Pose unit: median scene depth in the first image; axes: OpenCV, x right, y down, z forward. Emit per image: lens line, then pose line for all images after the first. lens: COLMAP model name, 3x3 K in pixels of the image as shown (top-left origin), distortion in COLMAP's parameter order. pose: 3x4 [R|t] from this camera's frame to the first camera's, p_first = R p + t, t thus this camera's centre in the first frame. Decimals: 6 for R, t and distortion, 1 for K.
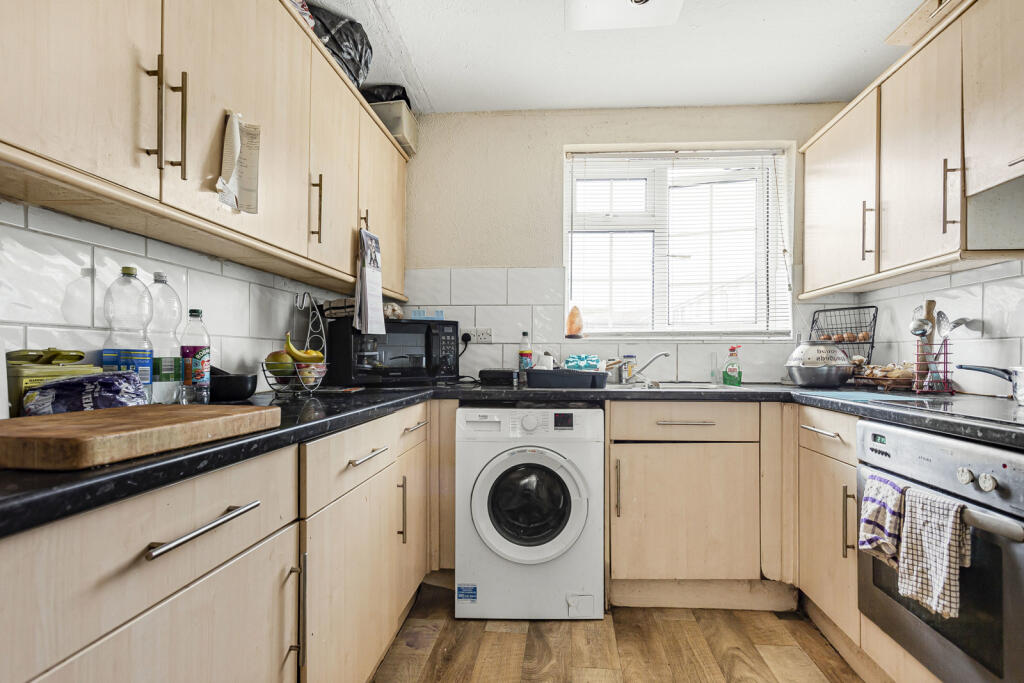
lens RADIAL K [[500.9, 0, 516.1], [0, 500.9, 360.7], [0, 0, 1]] dist [-0.001944, -0.000112]
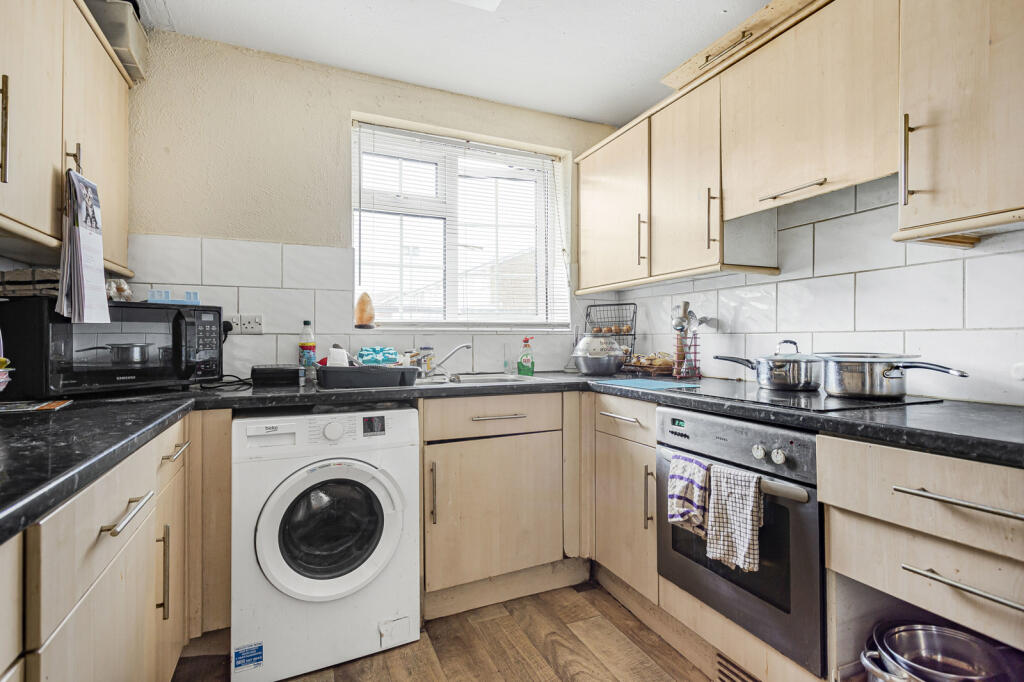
lens RADIAL K [[503.1, 0, 512.0], [0, 503.1, 341.0], [0, 0, 1]] dist [0.000885, 0.000158]
pose [[0.878616, -0.006426, 0.477486, -0.108800], [0.009713, 0.999943, -0.004414, -0.020421], [-0.477430, 0.008516, 0.878628, 0.108563]]
